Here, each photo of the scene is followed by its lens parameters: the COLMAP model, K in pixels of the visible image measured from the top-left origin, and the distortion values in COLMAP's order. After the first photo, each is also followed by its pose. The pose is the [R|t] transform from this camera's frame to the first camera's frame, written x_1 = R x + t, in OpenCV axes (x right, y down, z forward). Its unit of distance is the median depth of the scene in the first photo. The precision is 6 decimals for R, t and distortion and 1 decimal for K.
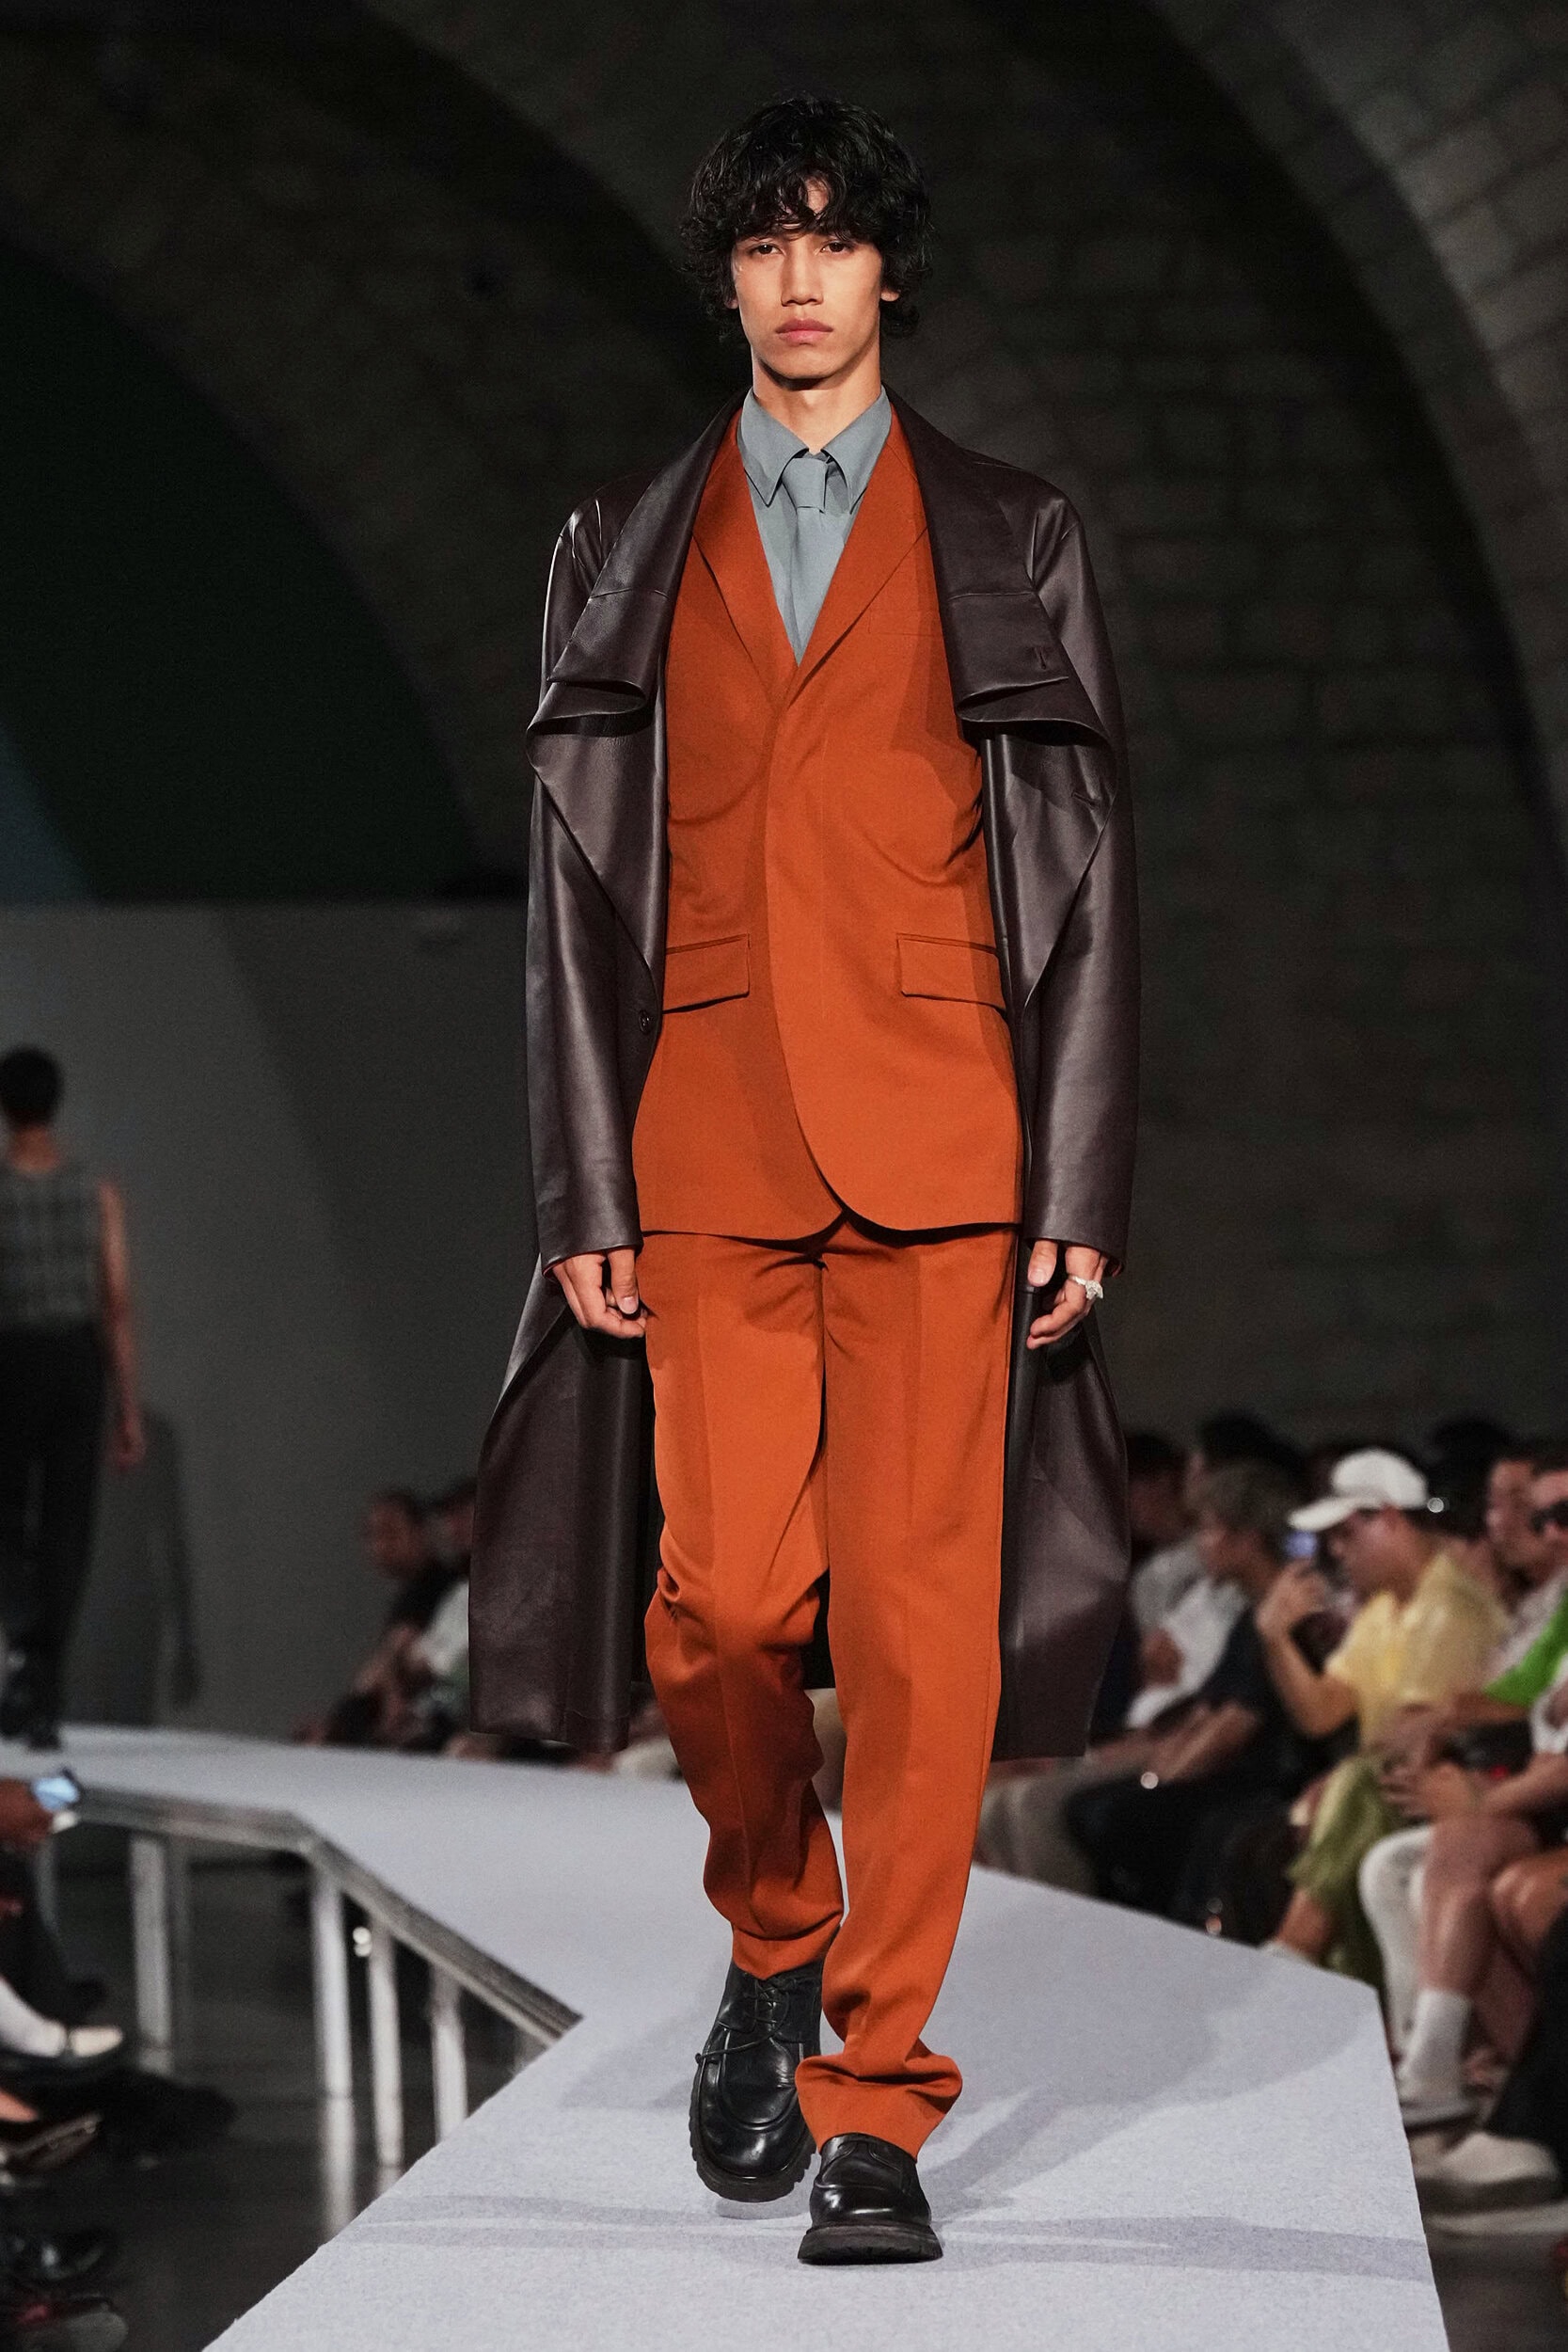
lens RADIAL K [[6398.2, 0, 850.5], [0, 6398.2, 1134.2], [0, 0, 1]] dist [0.351027, 0.000000]
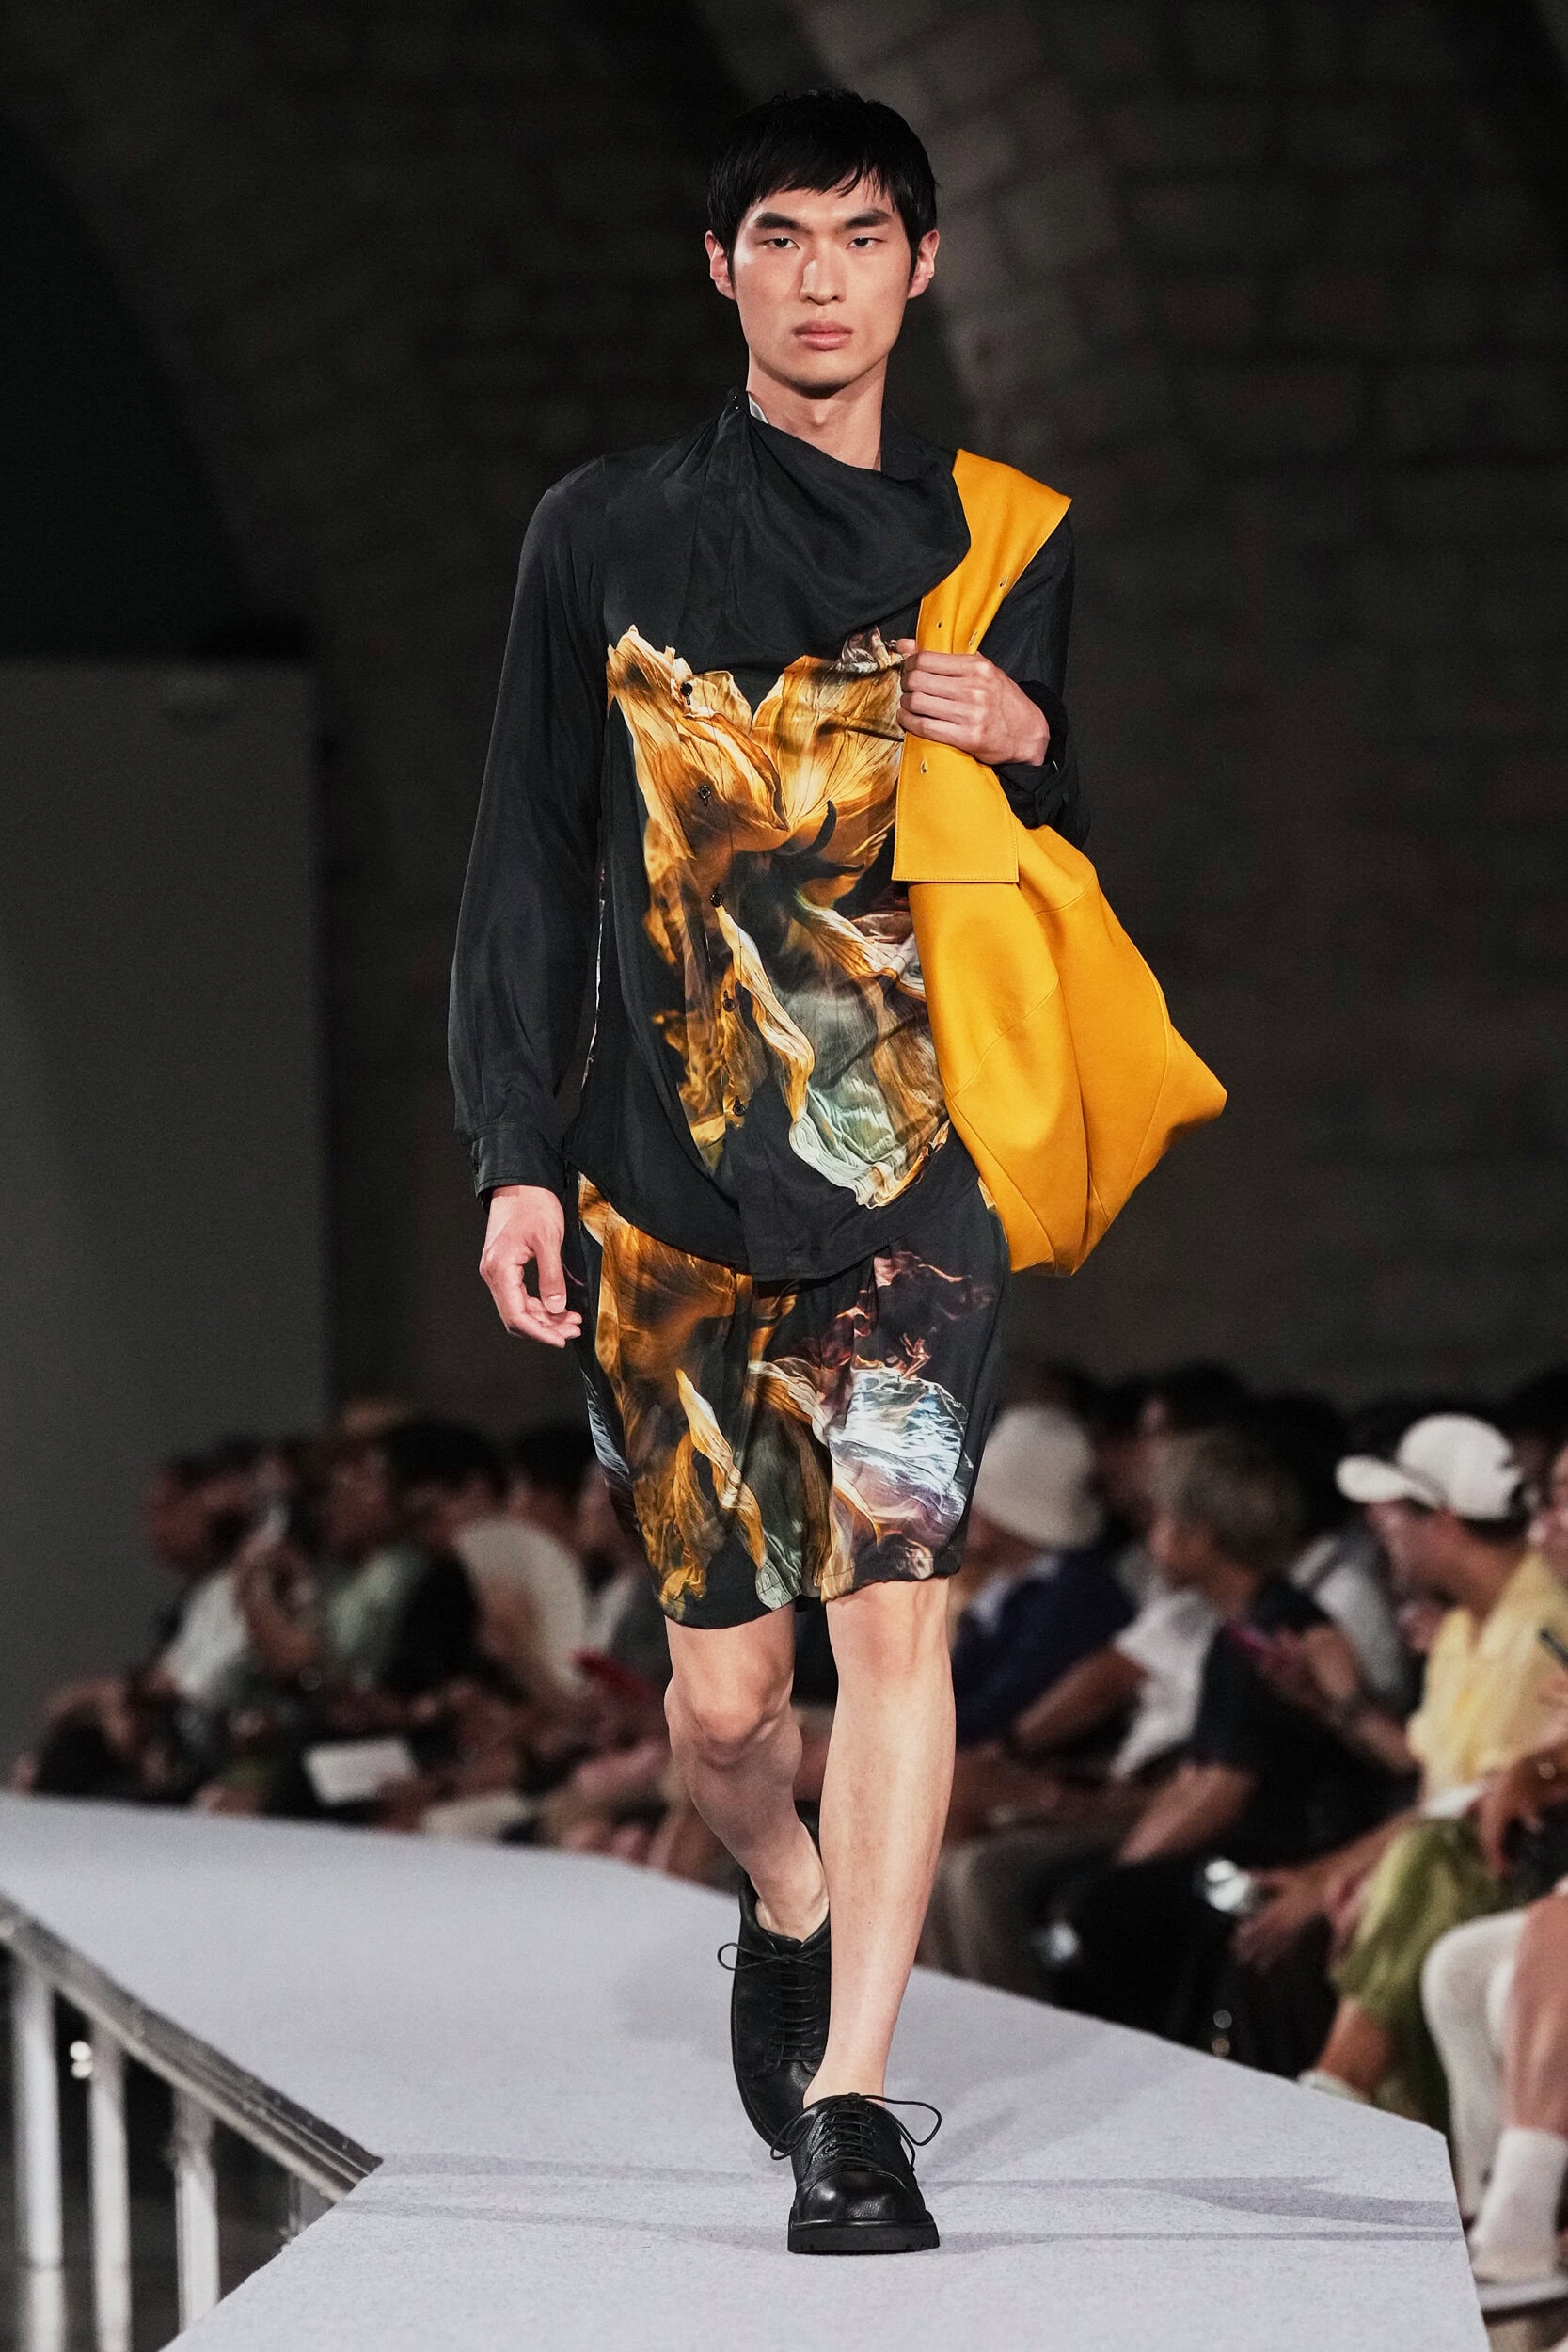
lens RADIAL K [[9441.1, 0, 819.6], [0, 9441.1, 1145.3], [0, 0, 1]] dist [0.772898, 0.000000]
pose [[0.999857, 0.010255, 0.013462, -0.006399], [-0.010616, 0.999579, 0.027003, -0.010856], [-0.013180, -0.027142, 0.999545, -0.100883]]
